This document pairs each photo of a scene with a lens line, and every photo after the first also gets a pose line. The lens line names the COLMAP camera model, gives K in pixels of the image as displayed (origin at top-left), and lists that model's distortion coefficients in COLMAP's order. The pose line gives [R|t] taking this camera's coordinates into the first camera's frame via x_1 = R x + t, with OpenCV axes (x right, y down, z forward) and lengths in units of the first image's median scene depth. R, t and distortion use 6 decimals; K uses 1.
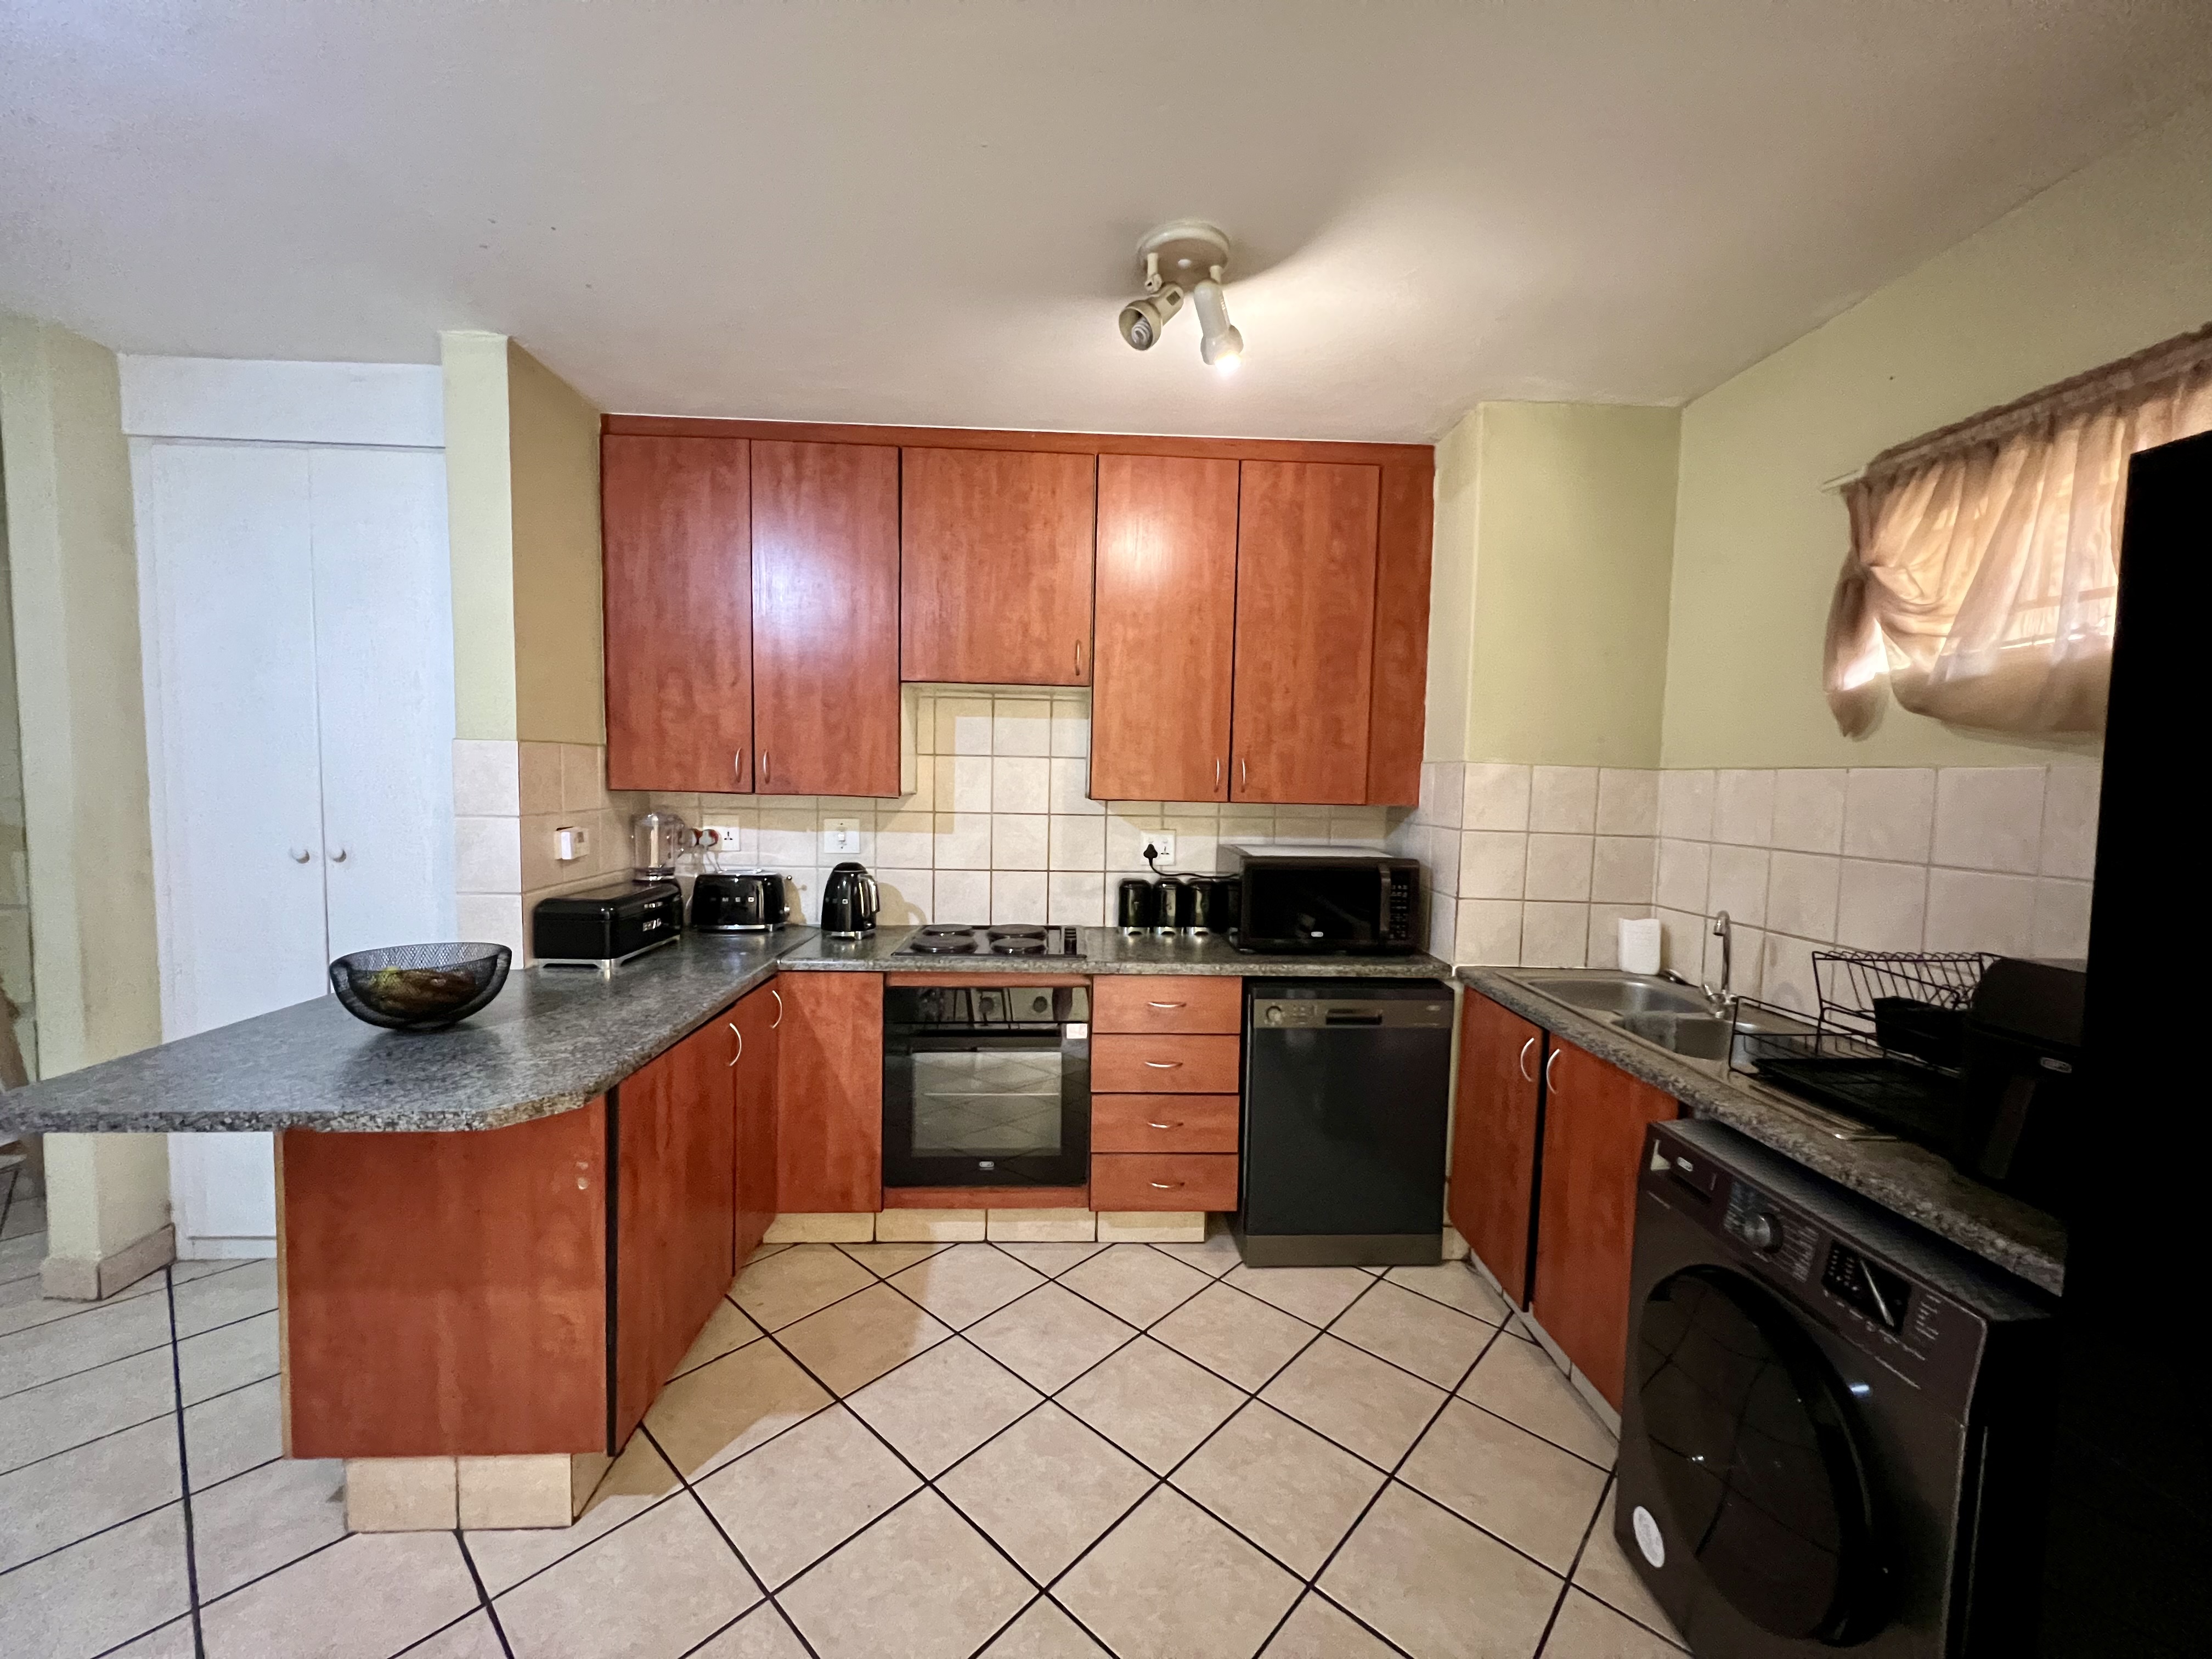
lens RADIAL K [[886.4, 0, 1108.4], [0, 886.4, 829.9], [0, 0, 1]] dist [-0.000604, 0.001723]
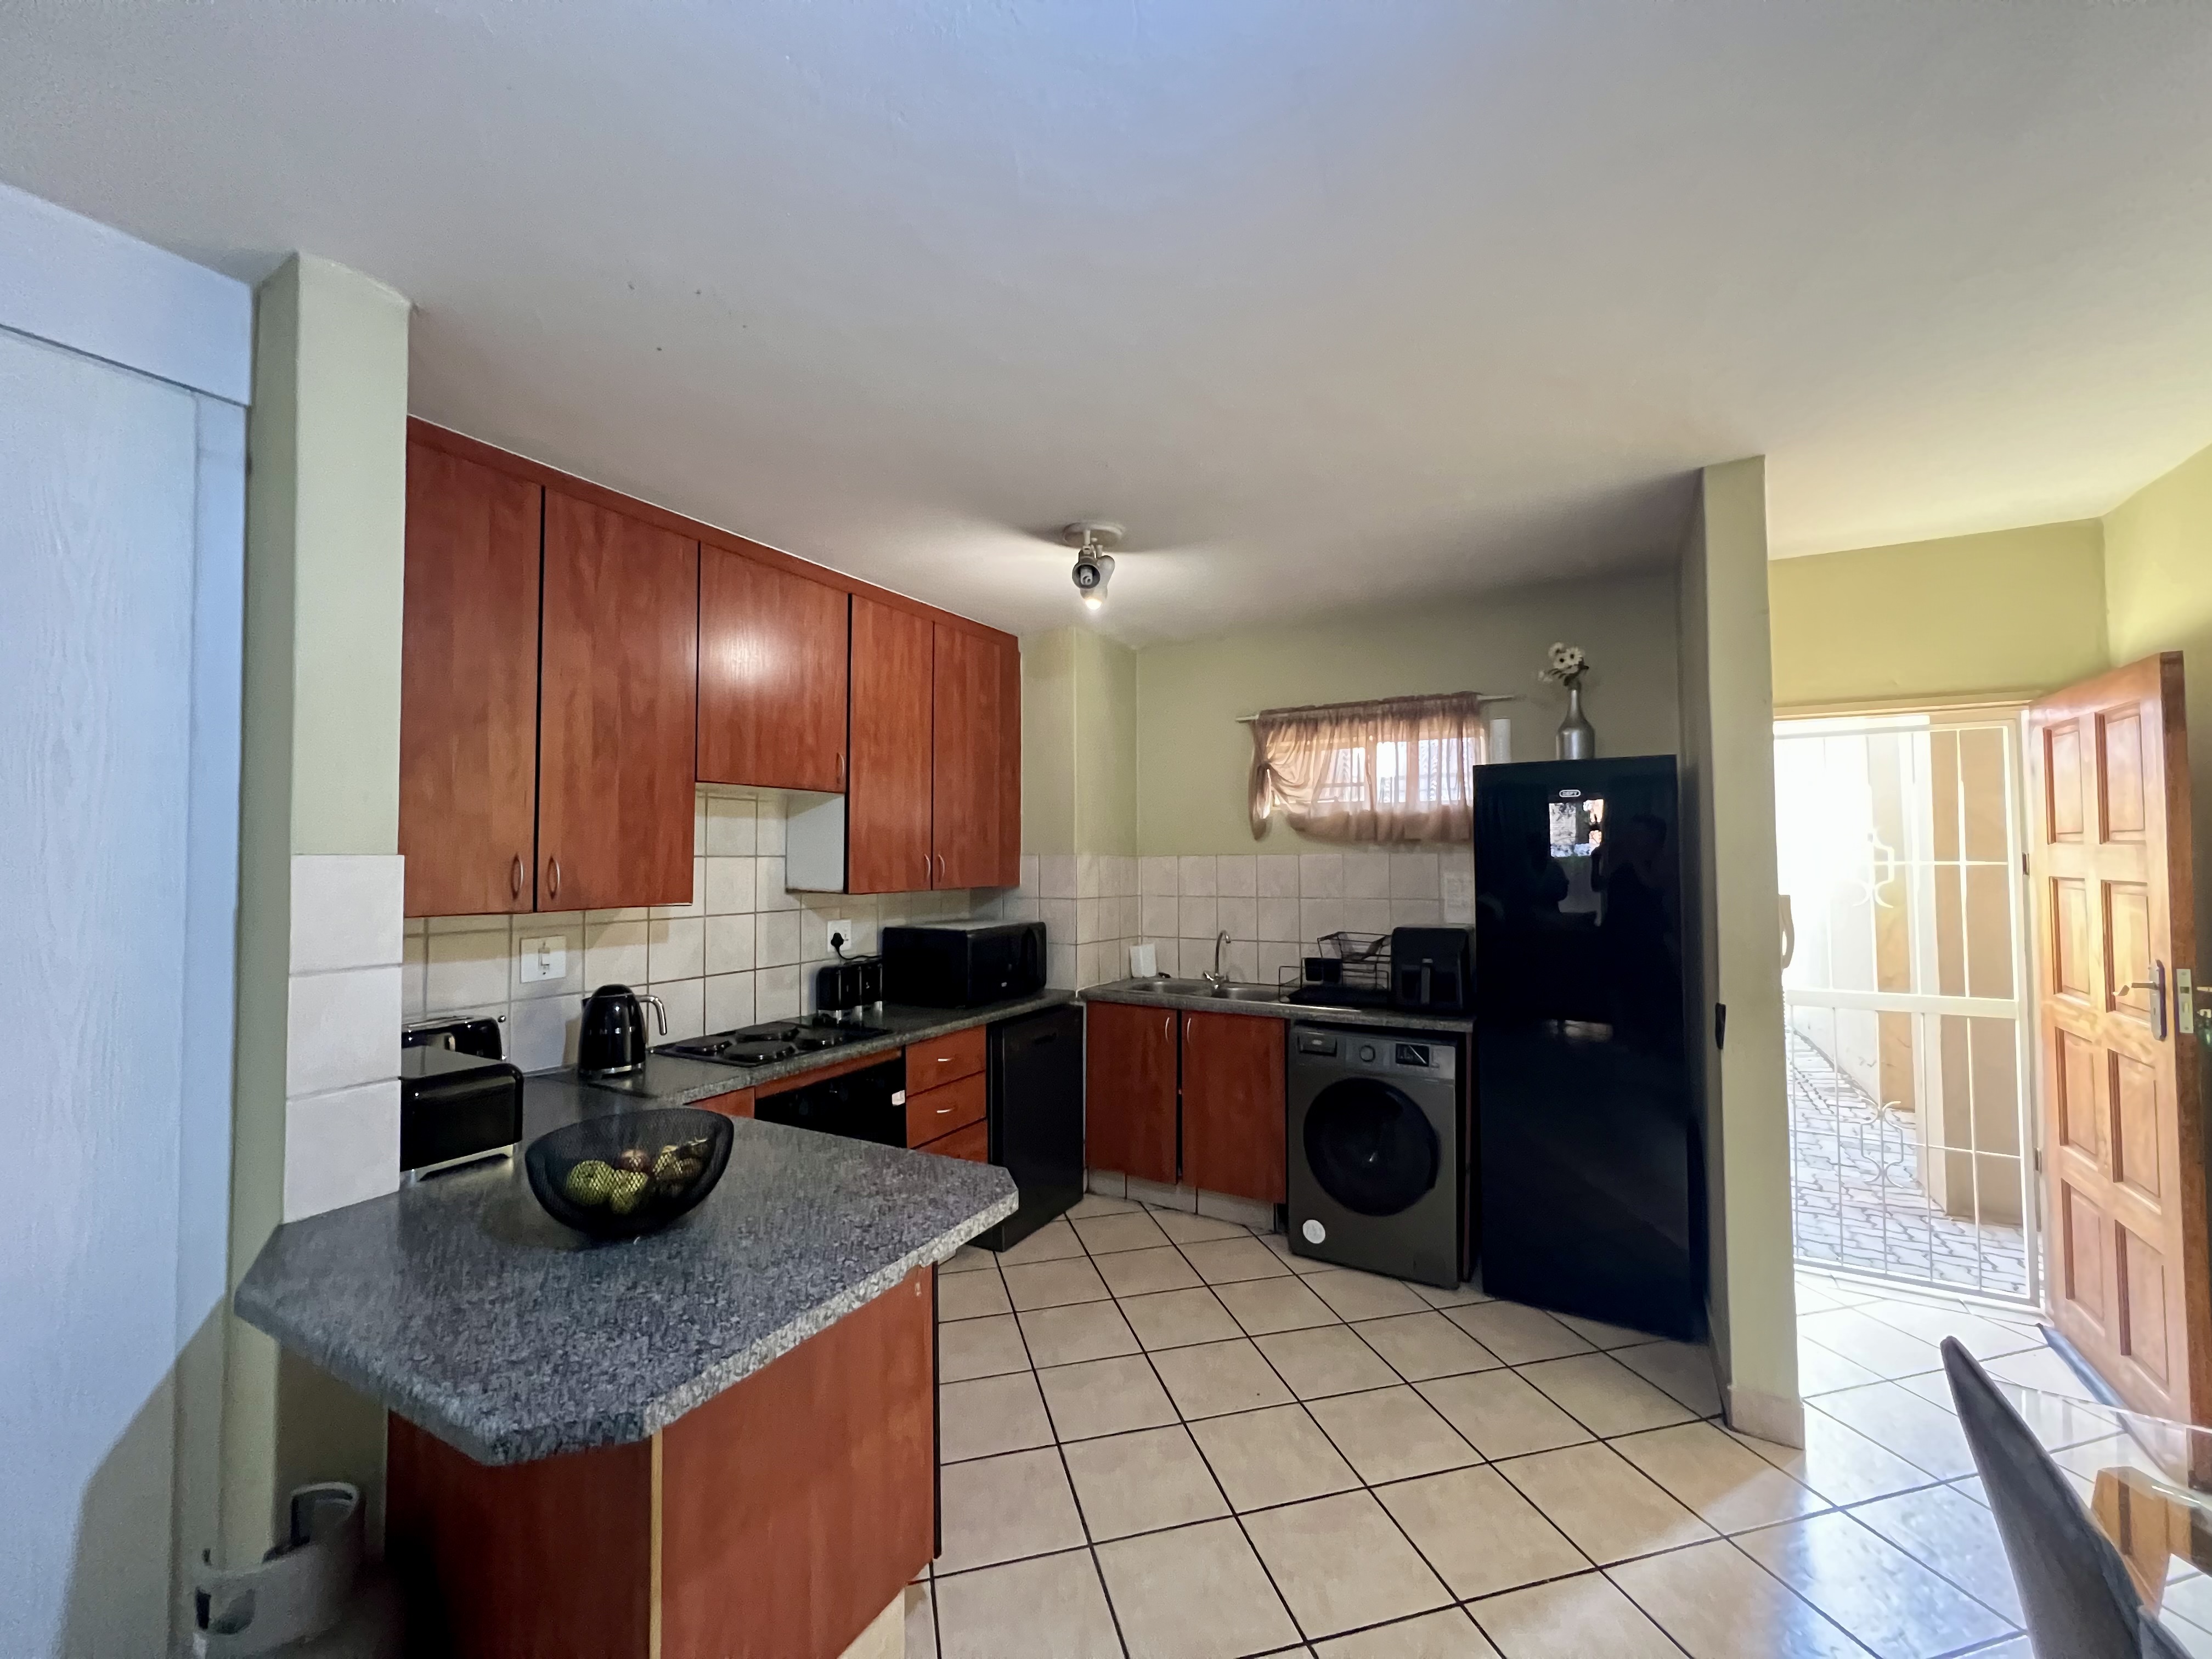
lens RADIAL K [[886.4, 0, 1105.0], [0, 886.4, 829.5], [0, 0, 1]] dist [-0.000604, 0.001723]
pose [[0.535715, 0.002249, 0.844396, -0.826207], [0.071752, 0.996258, -0.048175, -0.040852], [-0.841345, 0.086395, 0.533549, 0.138097]]
